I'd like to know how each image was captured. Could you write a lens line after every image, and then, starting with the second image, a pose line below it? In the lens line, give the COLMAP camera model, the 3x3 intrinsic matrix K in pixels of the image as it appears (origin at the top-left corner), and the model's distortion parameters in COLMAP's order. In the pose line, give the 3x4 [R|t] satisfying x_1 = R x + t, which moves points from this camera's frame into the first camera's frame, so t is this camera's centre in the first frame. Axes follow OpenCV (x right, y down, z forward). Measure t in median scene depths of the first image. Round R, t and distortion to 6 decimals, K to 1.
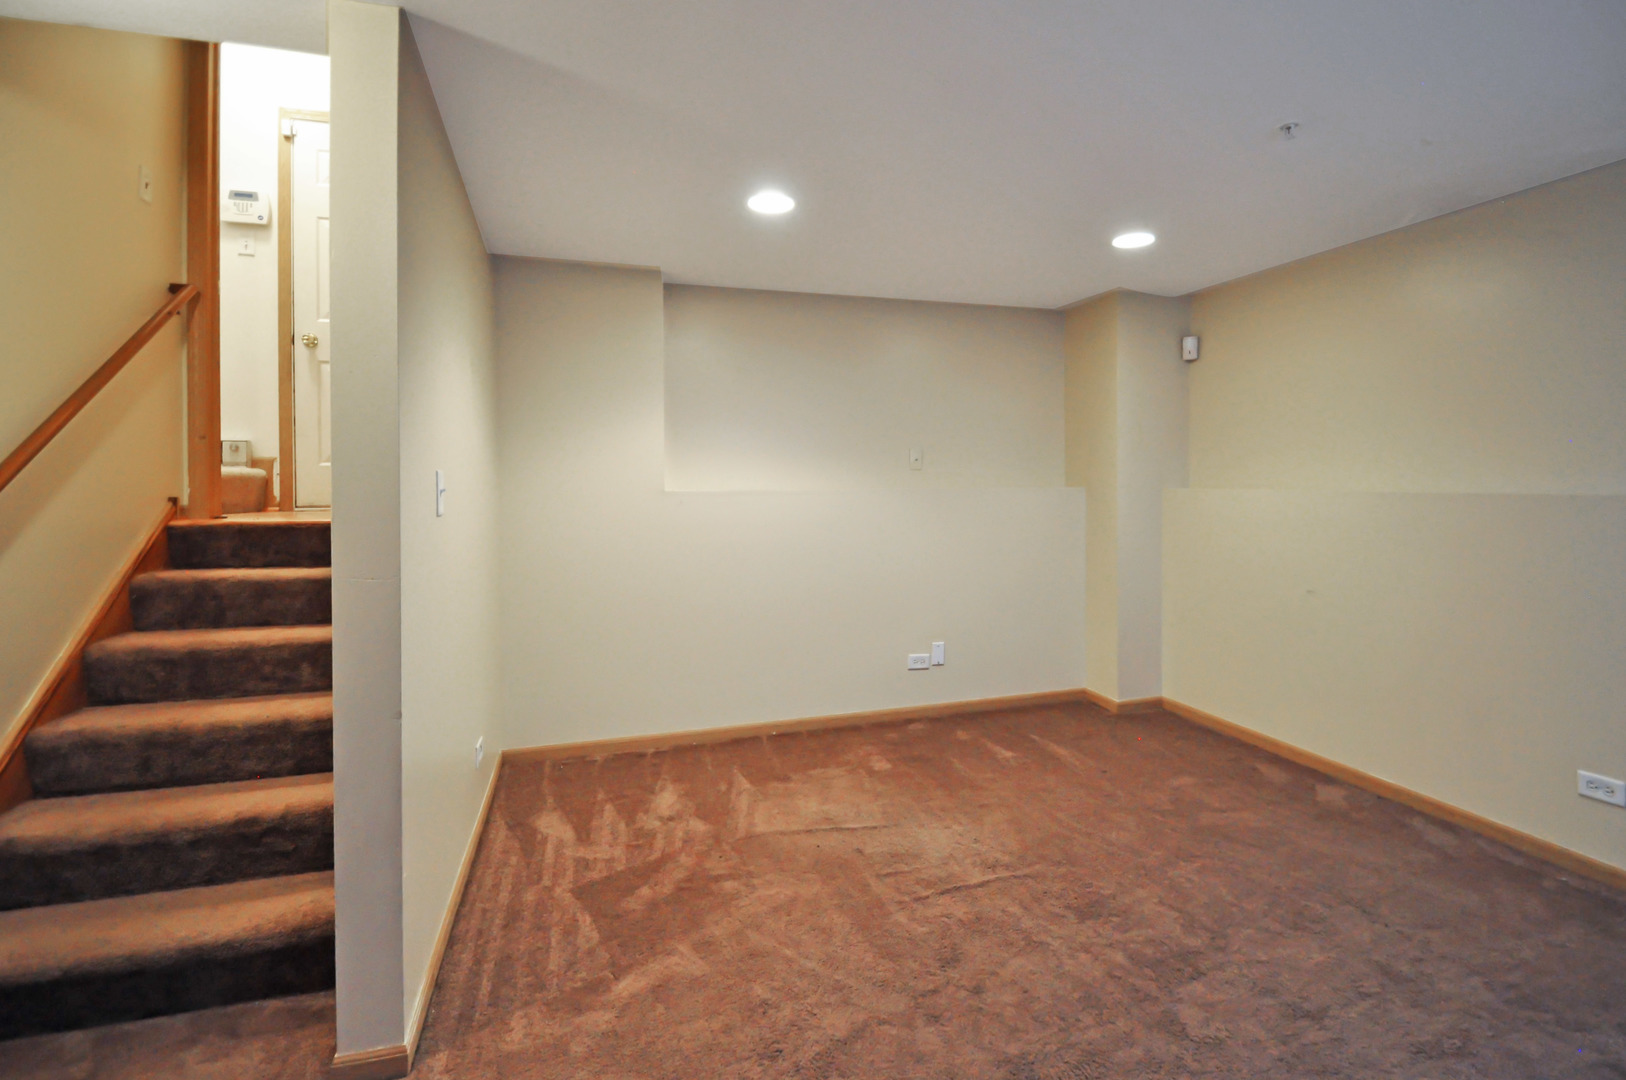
lens RADIAL K [[742.8, 0, 805.9], [0, 742.8, 481.4], [0, 0, 1]] dist [0.002317, 0.000113]
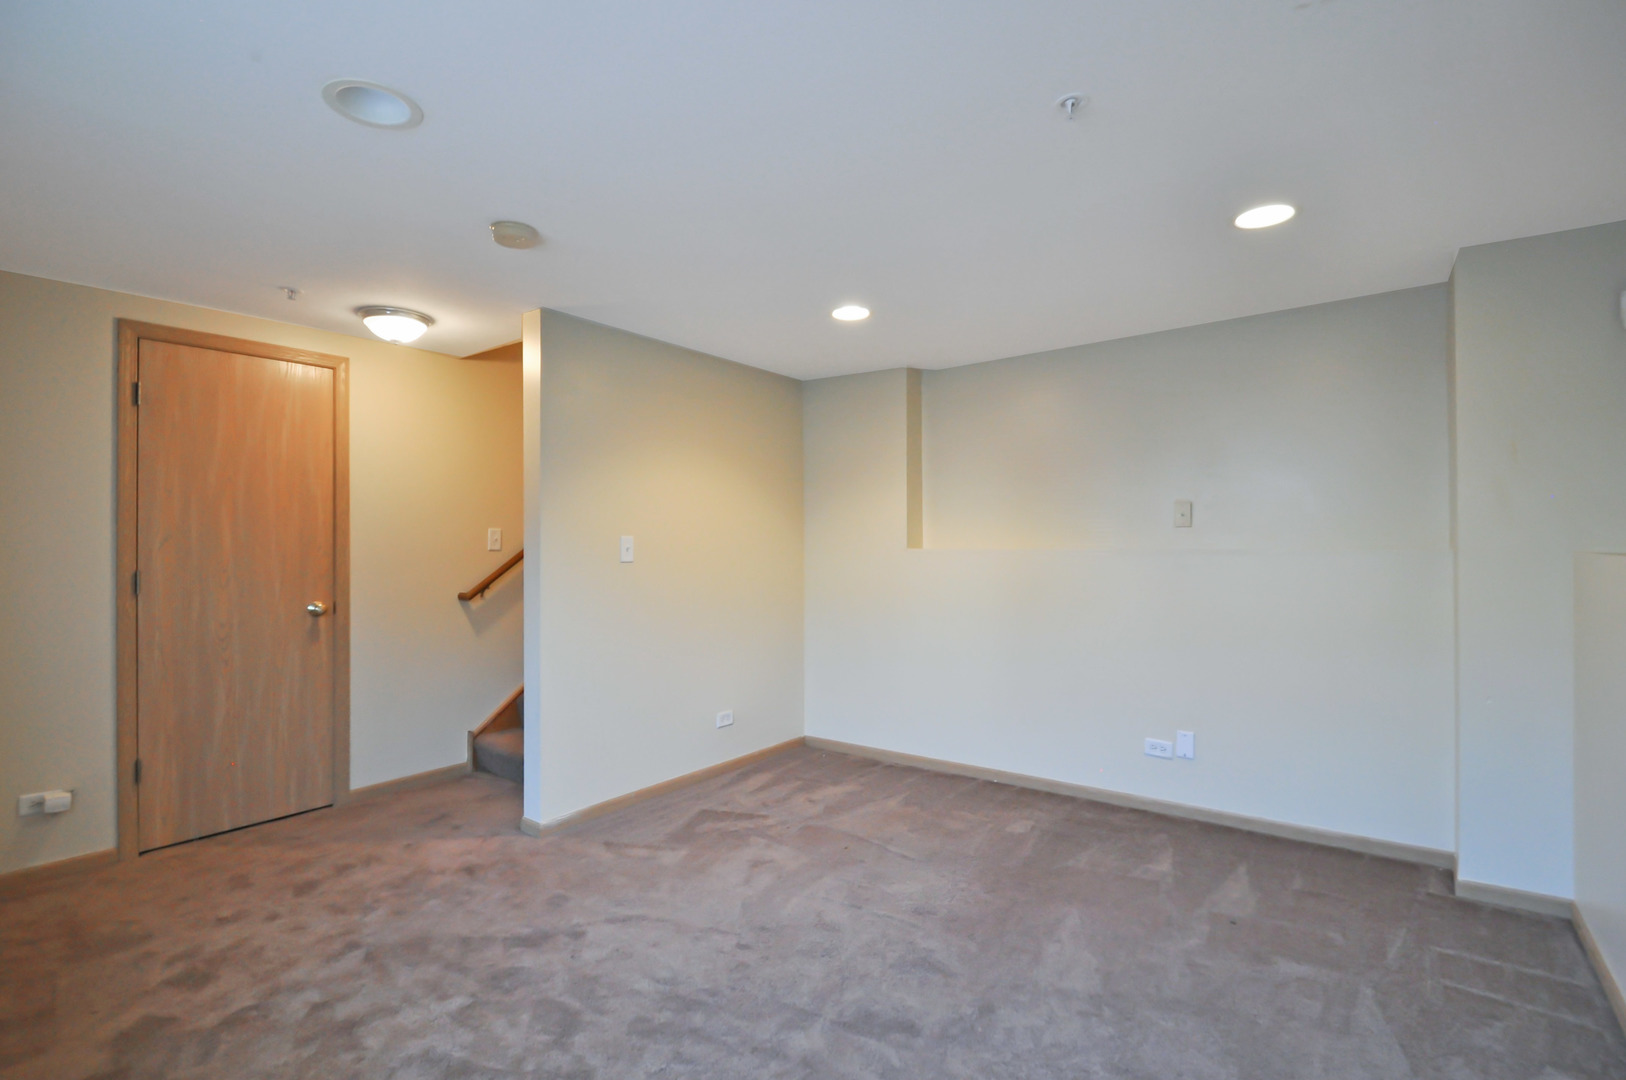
lens RADIAL K [[742.8, 0, 815.7], [0, 742.8, 544.6], [0, 0, 1]] dist [0.002317, 0.000113]
pose [[0.588212, 0.000870, -0.808706, 0.850898], [0.008492, 0.999938, 0.007252, -0.007797], [0.808662, -0.011134, 0.588168, 0.230258]]
